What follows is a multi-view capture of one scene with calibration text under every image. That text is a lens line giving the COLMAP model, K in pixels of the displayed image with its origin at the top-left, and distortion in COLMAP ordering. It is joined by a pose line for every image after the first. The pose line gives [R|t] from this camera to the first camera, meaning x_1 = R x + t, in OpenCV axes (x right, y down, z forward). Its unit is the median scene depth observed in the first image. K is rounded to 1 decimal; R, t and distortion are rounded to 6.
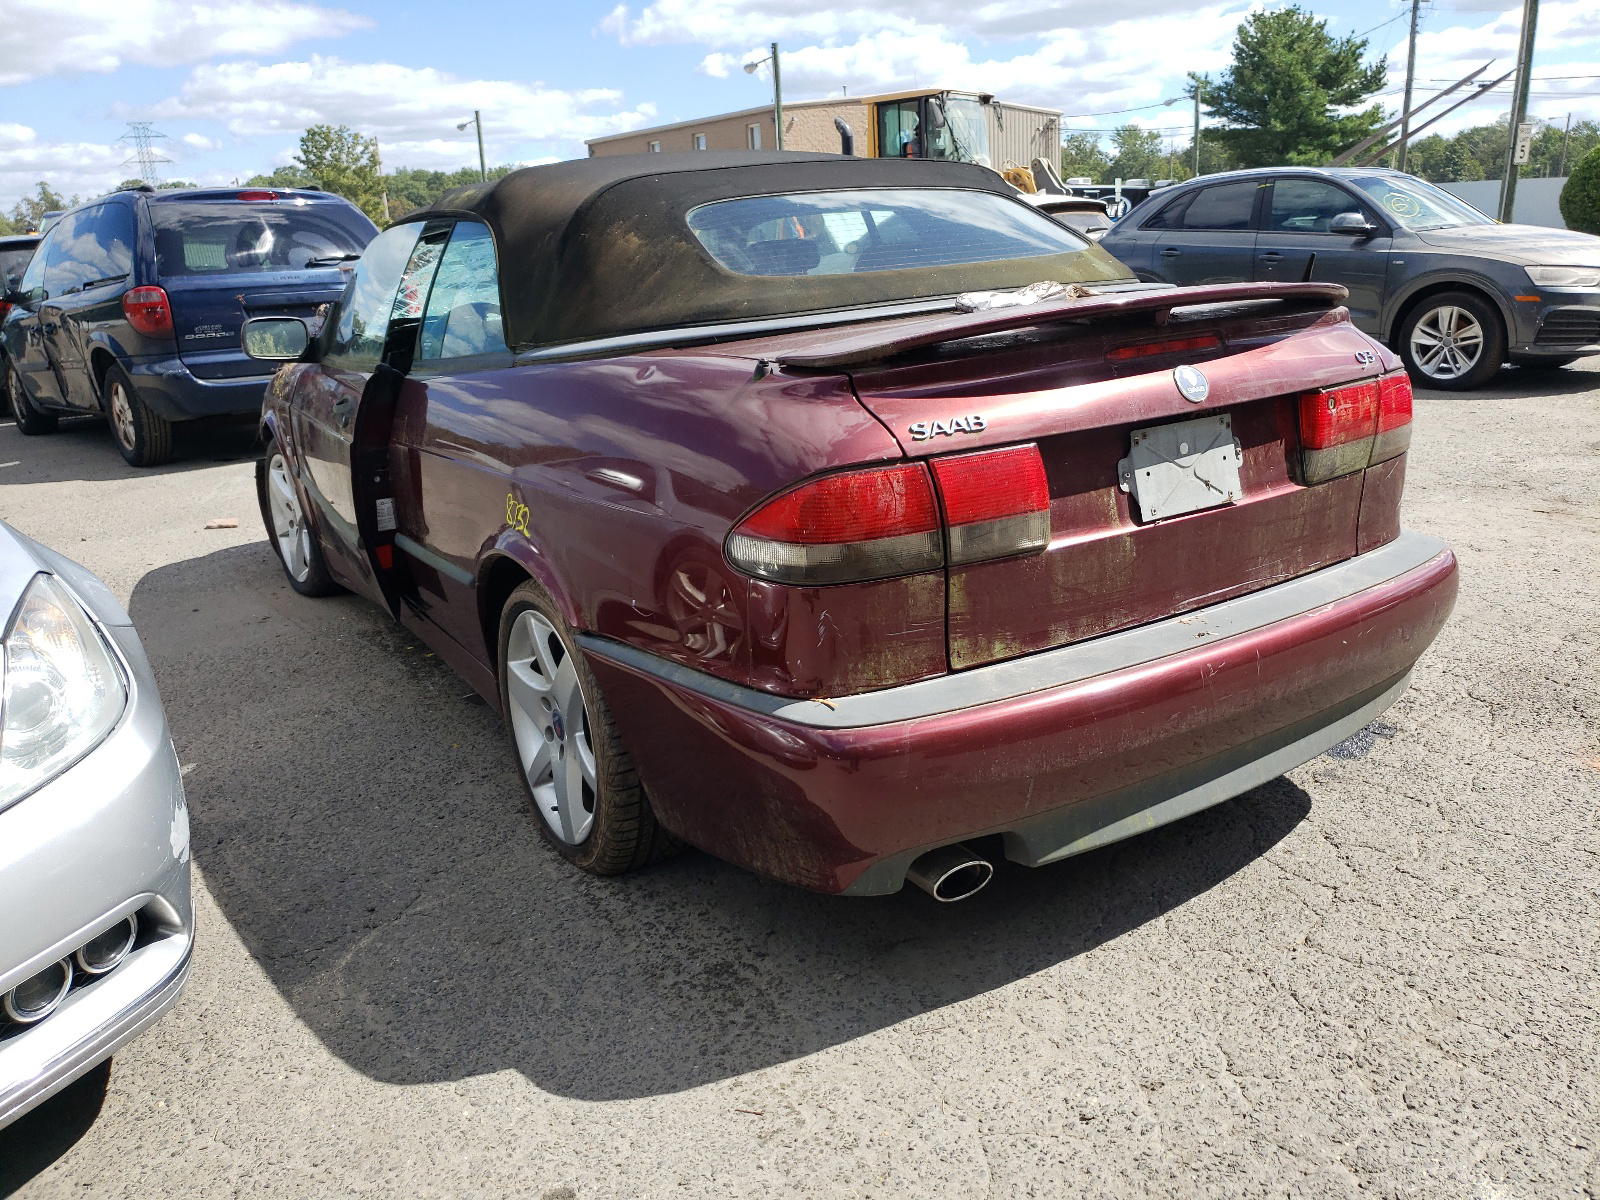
lens RADIAL K [[1207.4, 0, 800.0], [0, 1207.4, 600.0], [0, 0, 1]] dist [-0.008025, -0.002139]
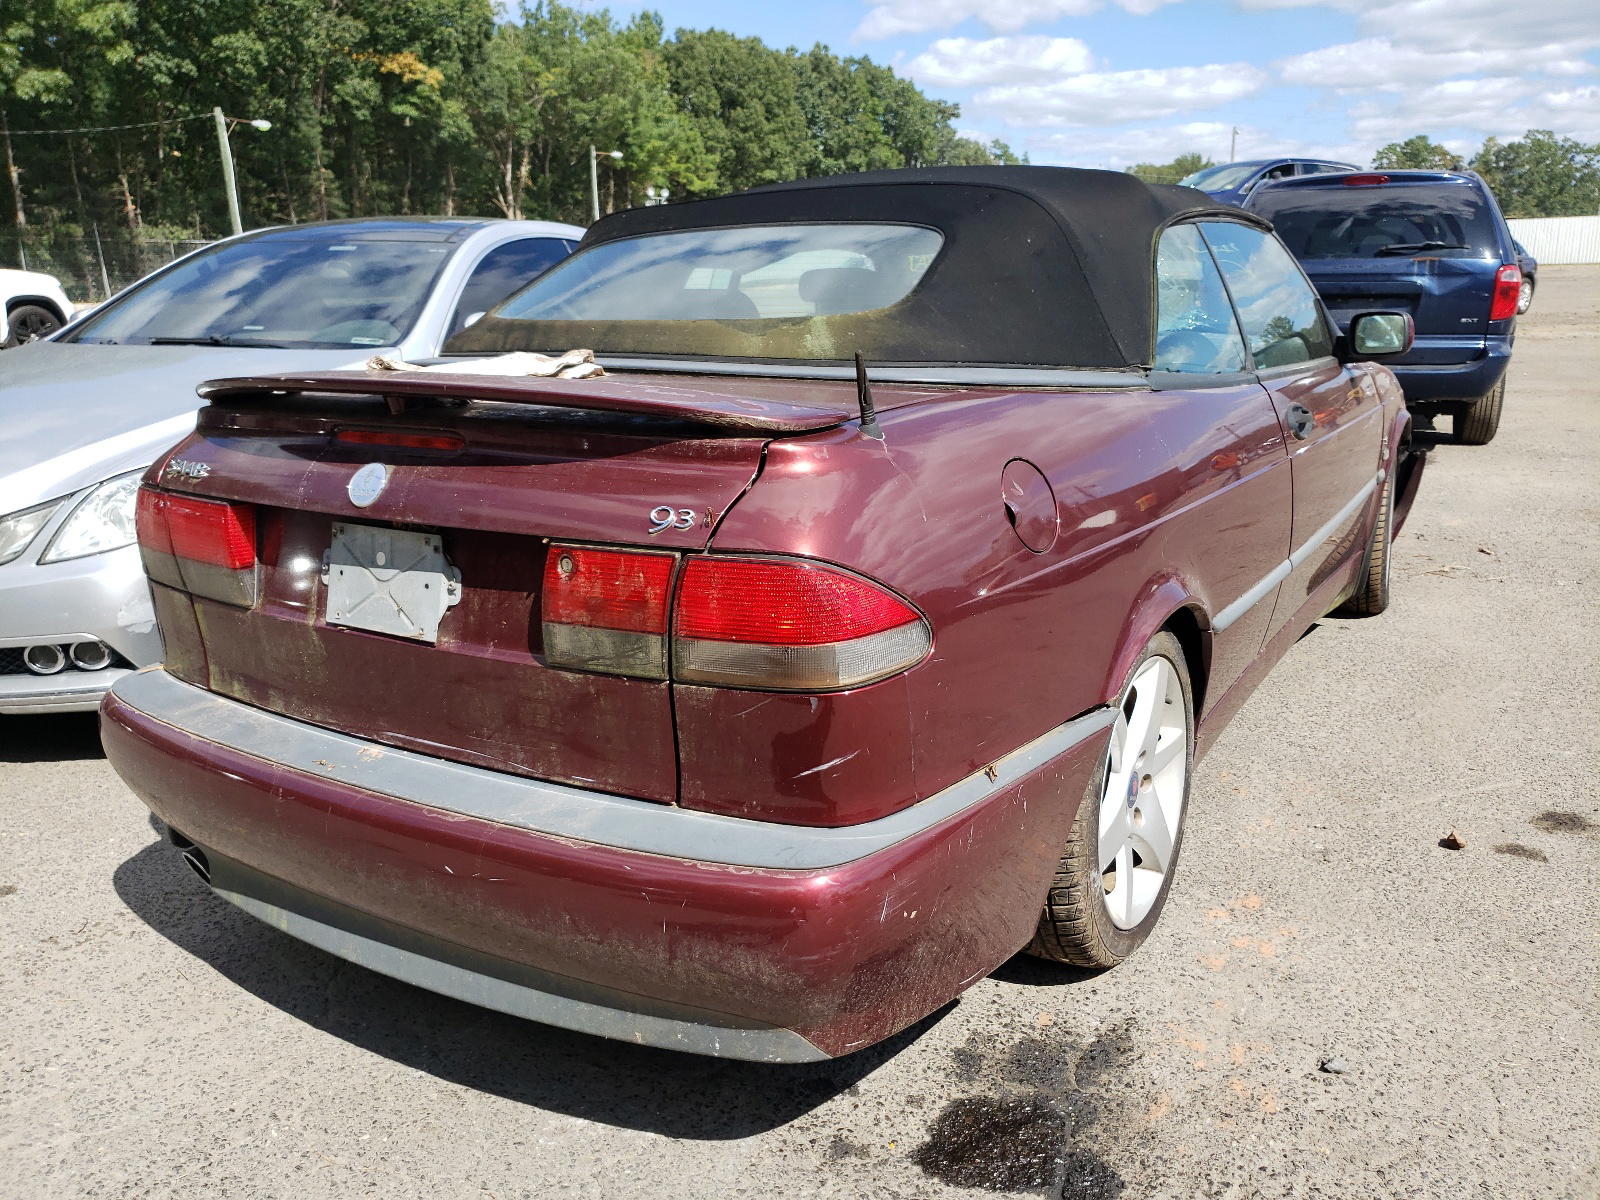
lens RADIAL K [[1207.4, 0, 800.0], [0, 1207.4, 600.0], [0, 0, 1]] dist [-0.008025, -0.002139]
pose [[0.464077, 0.282991, -0.839374, 1.157183], [-0.261094, 0.949196, 0.175662, -0.318246], [0.846441, 0.137635, 0.514388, 0.789788]]
